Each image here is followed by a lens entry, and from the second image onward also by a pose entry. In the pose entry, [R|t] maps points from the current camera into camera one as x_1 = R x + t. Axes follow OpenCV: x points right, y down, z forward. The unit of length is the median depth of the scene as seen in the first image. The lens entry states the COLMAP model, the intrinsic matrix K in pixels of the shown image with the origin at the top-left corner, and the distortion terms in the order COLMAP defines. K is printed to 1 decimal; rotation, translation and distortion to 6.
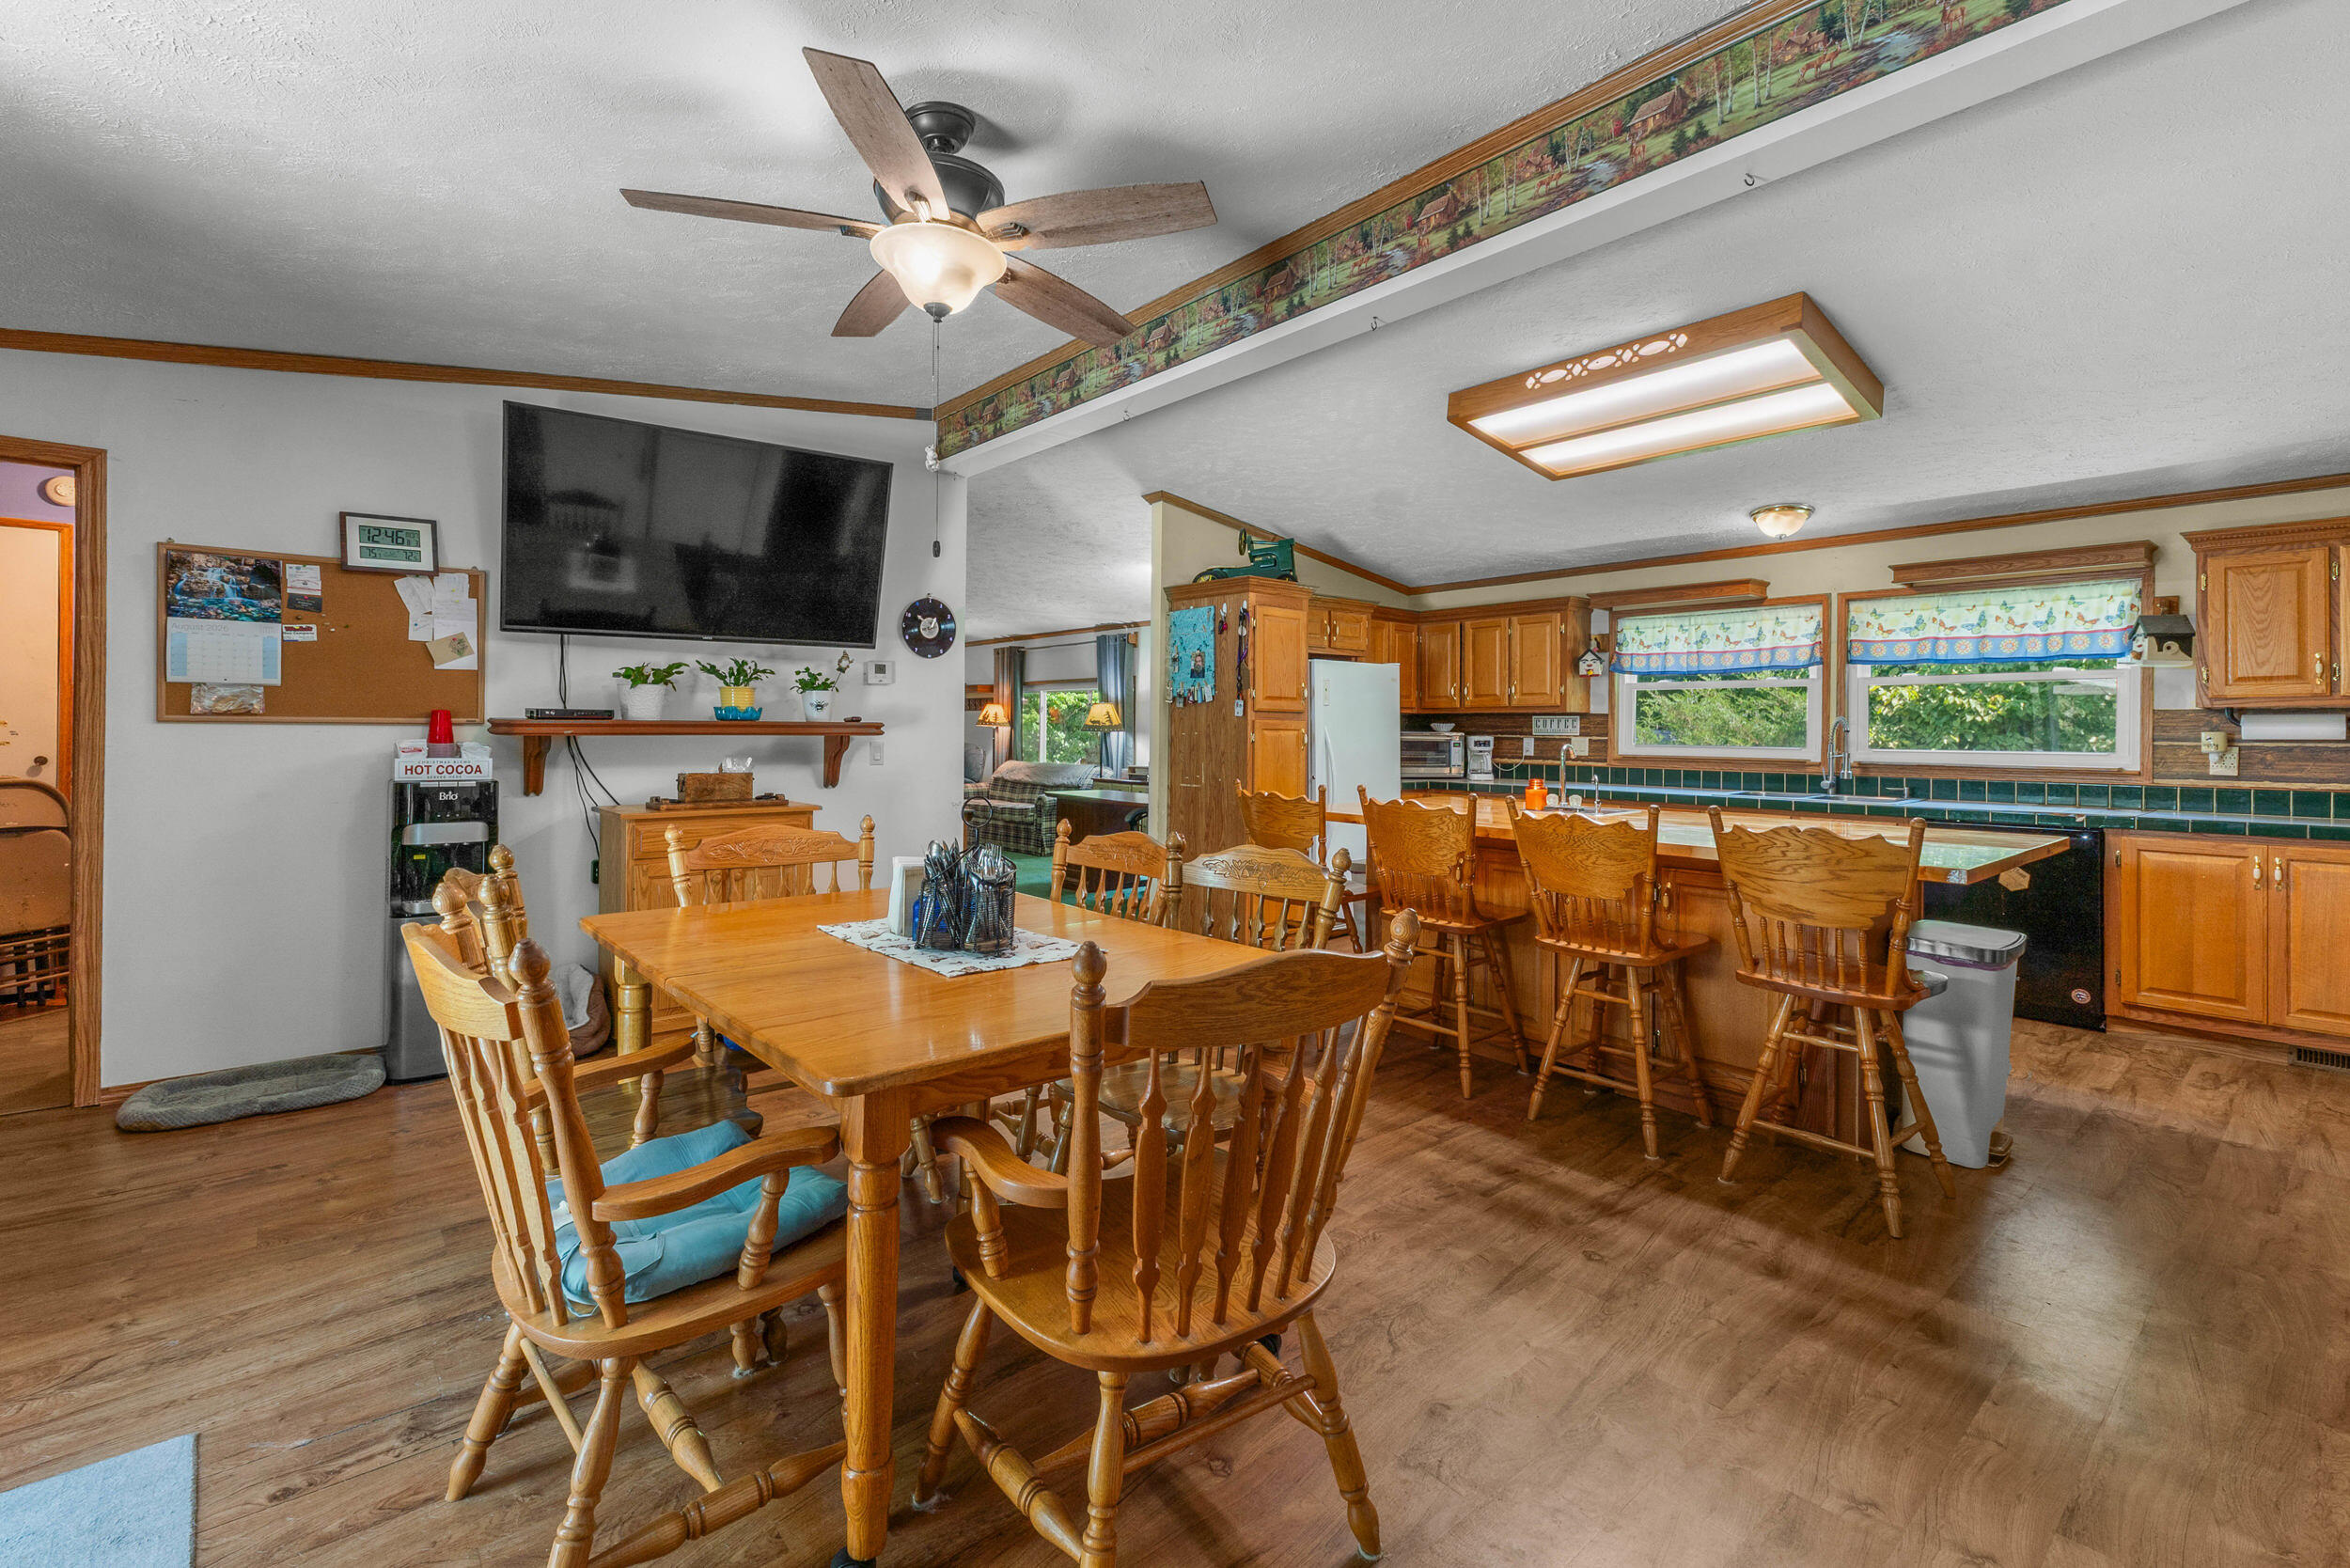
lens RADIAL K [[1005.8, 0, 1159.0], [0, 1005.8, 733.3], [0, 0, 1]] dist [0.000747, -0.001186]
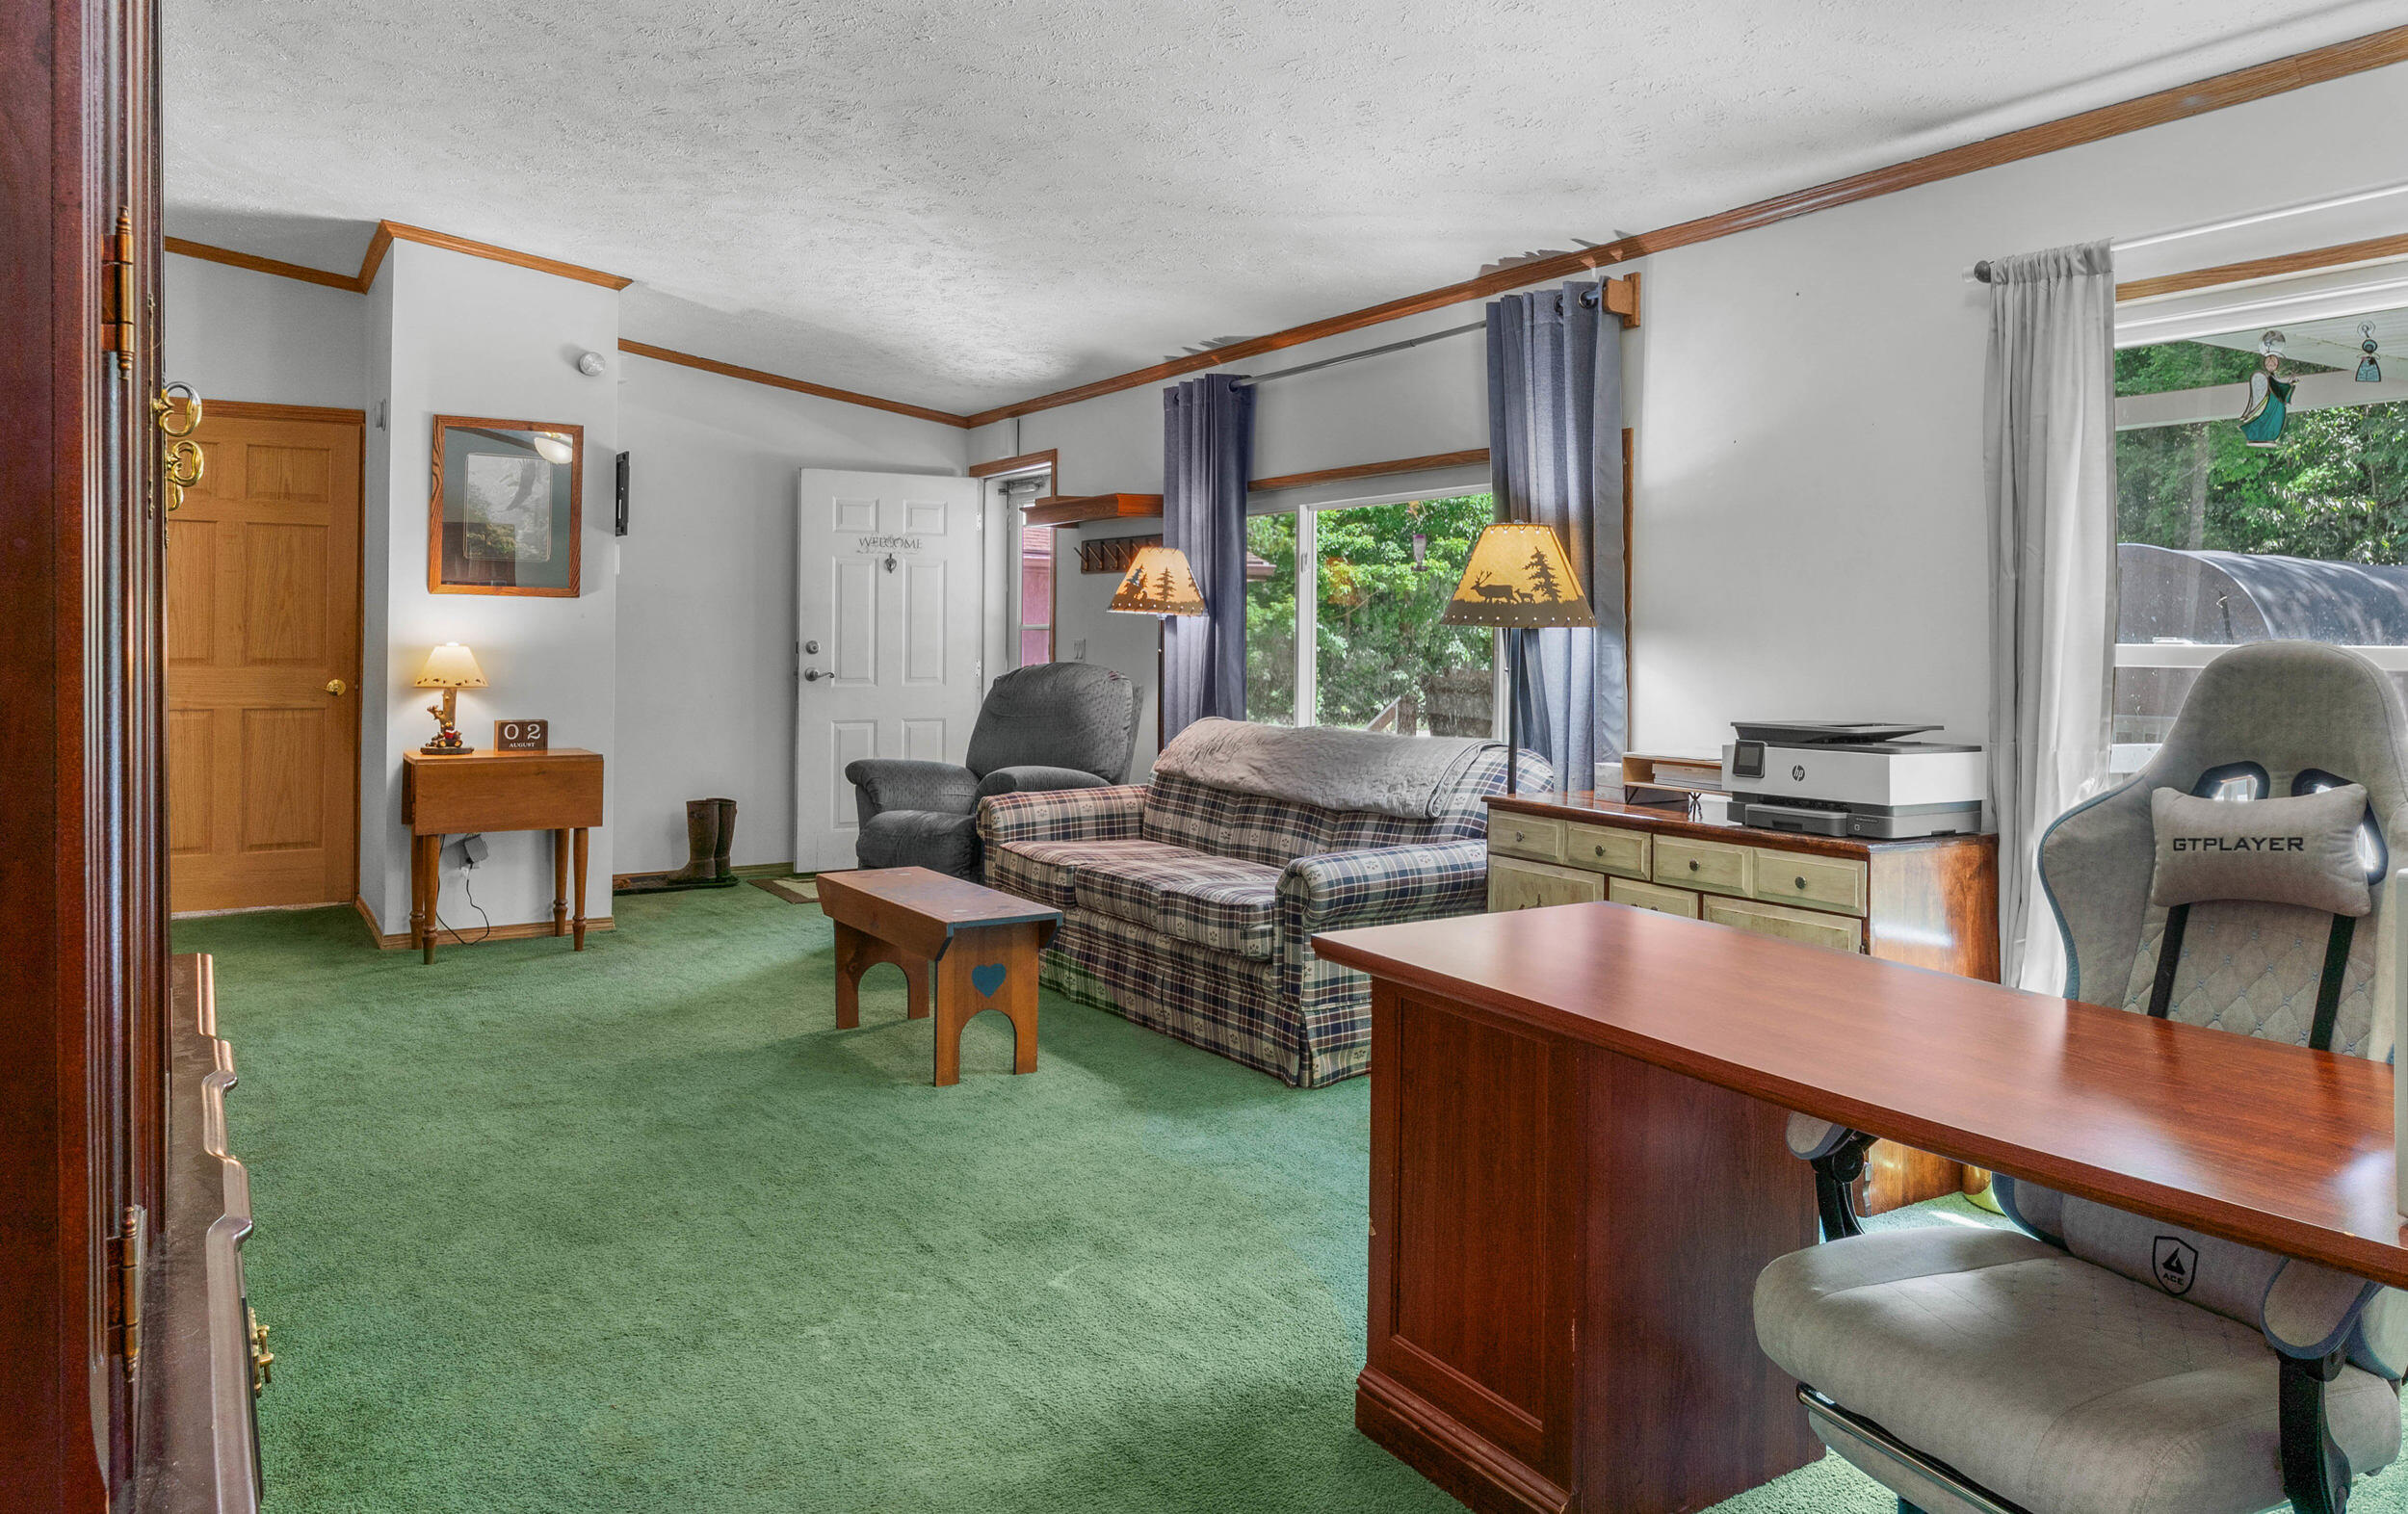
lens RADIAL K [[1677.4, 0, 1341.0], [0, 1677.4, 611.9], [0, 0, 1]] dist [-0.014138, 0.000010]
pose [[0.995166, -0.007216, -0.097940, -0.107915], [0.005805, 0.999875, -0.014682, 0.001796], [0.098034, 0.014042, 0.995084, 0.970985]]
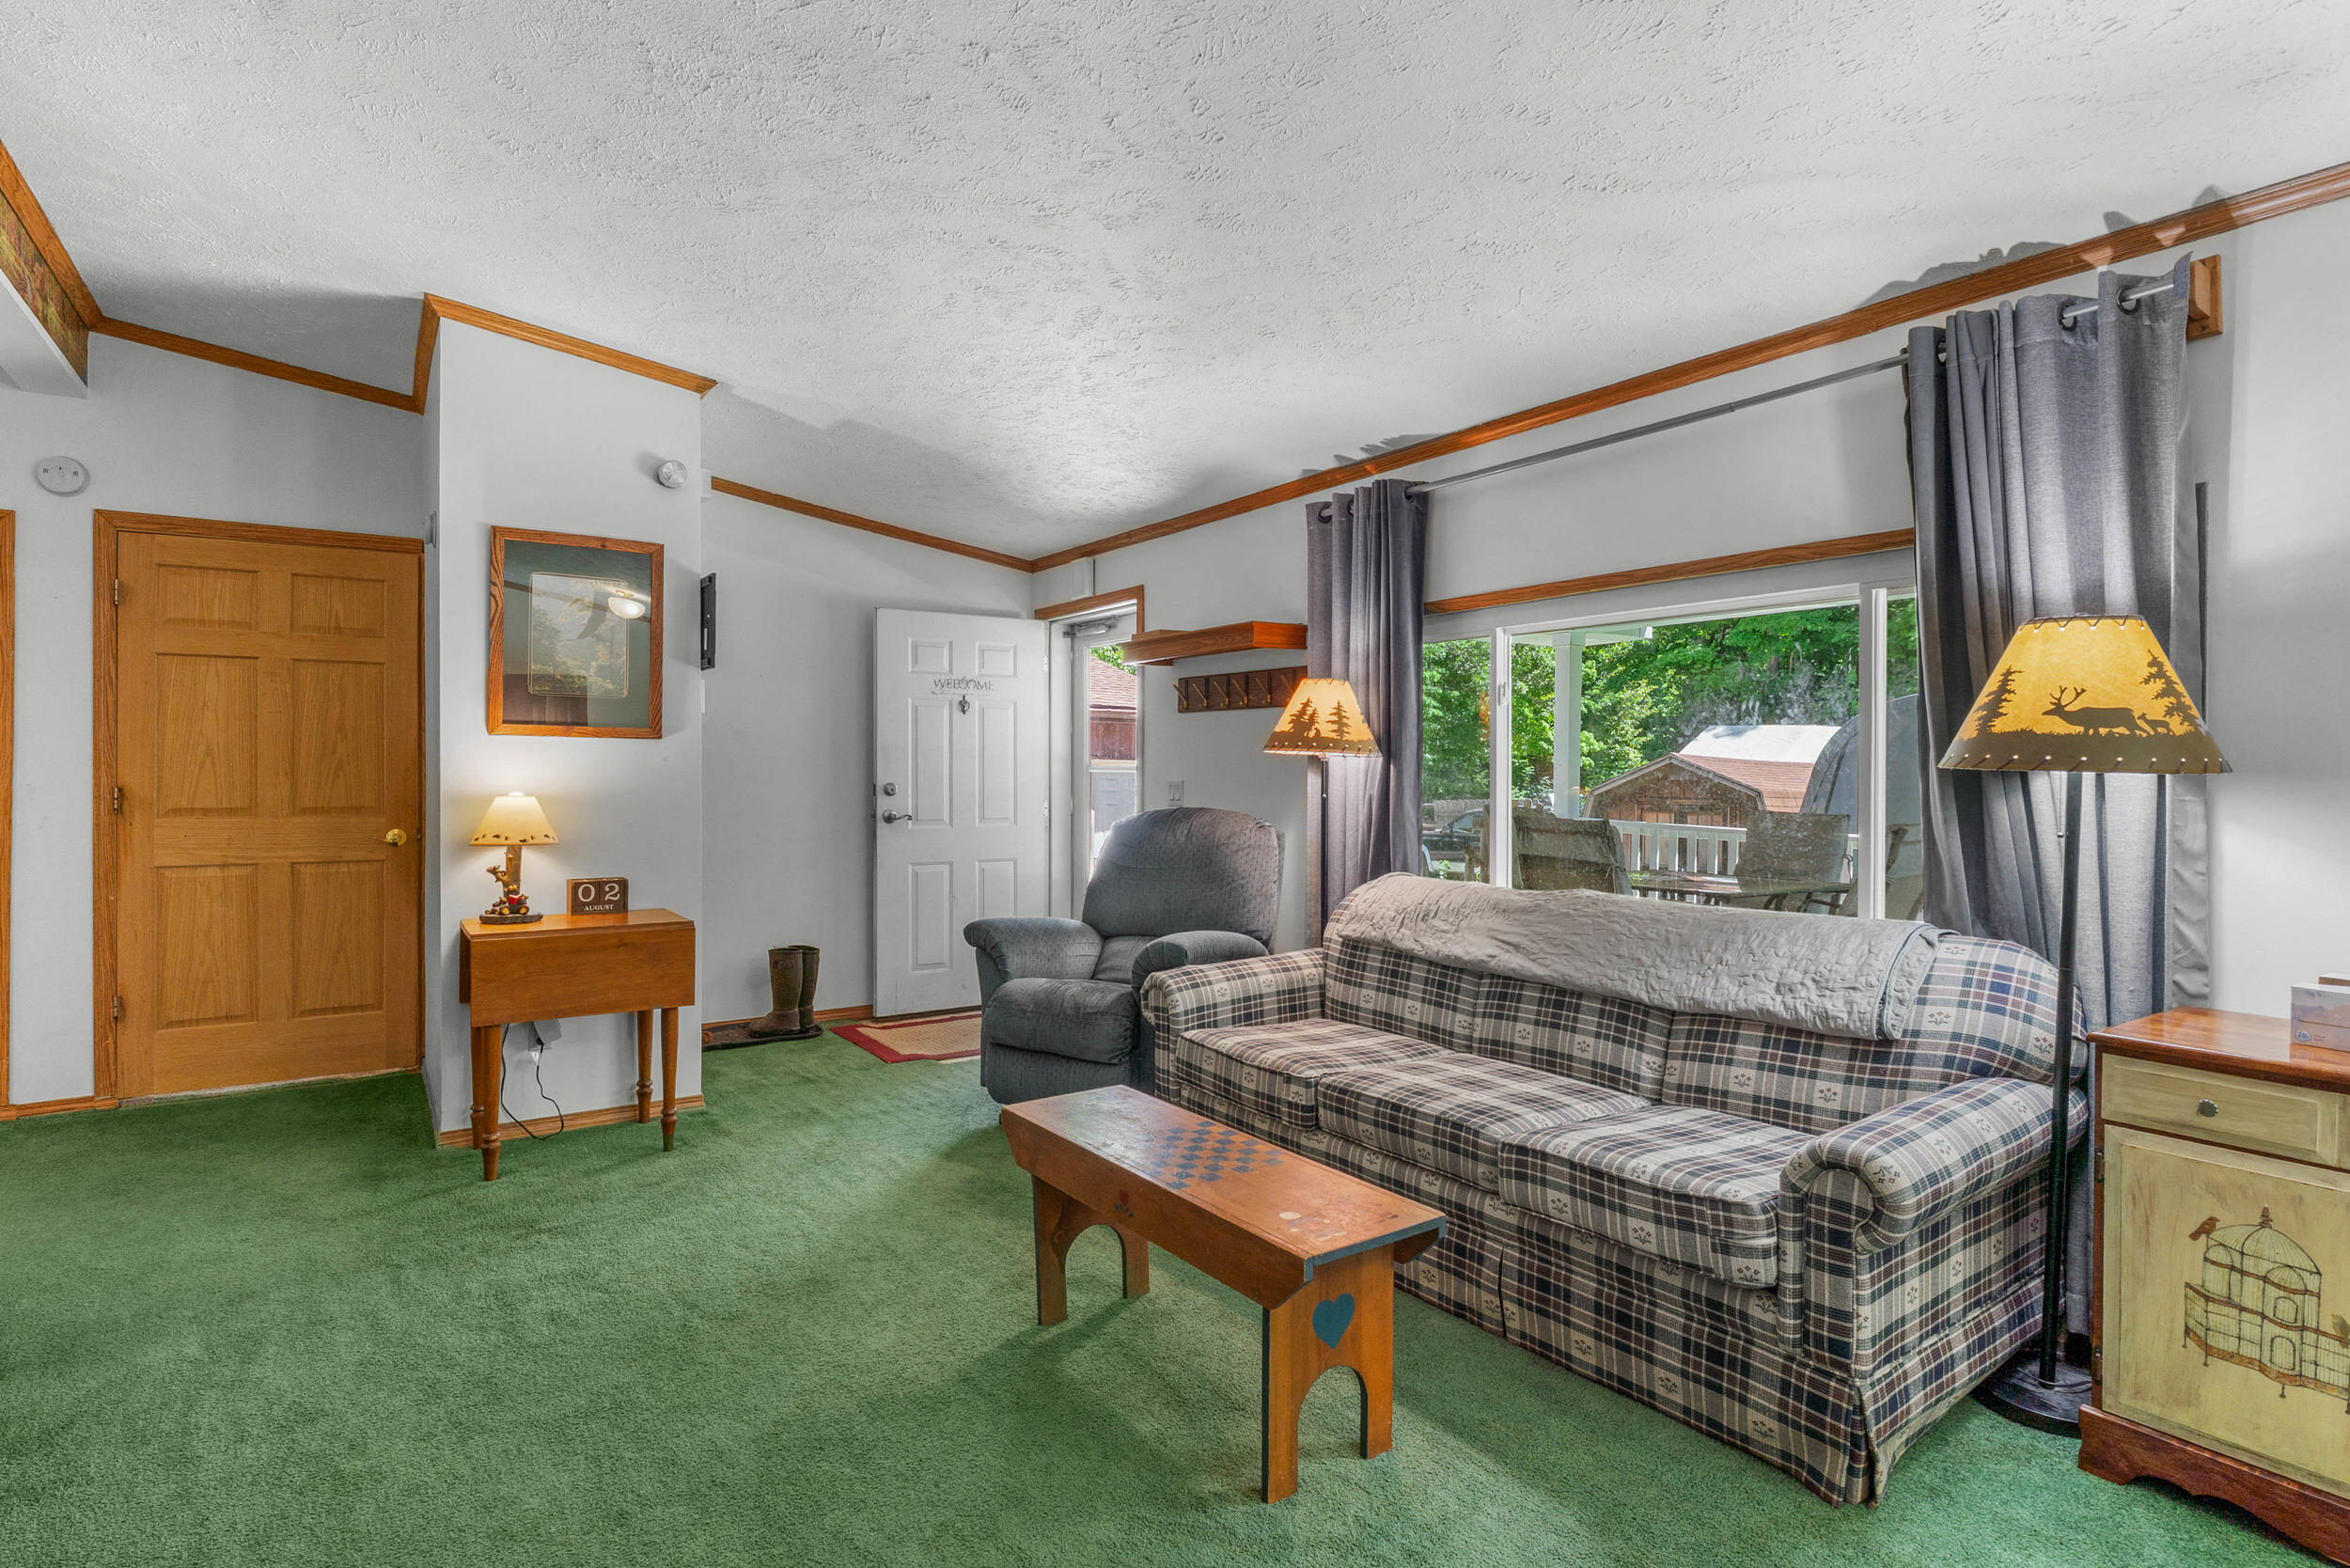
lens RADIAL K [[1198.8, 0, 1180.2], [0, 1198.8, 770.9], [0, 0, 1]] dist [-0.003129, -0.000782]
pose [[0.995200, -0.010527, -0.097289, -0.369018], [0.010740, 0.999941, 0.001668, -0.006694], [0.097266, -0.002705, 0.995255, 1.388242]]
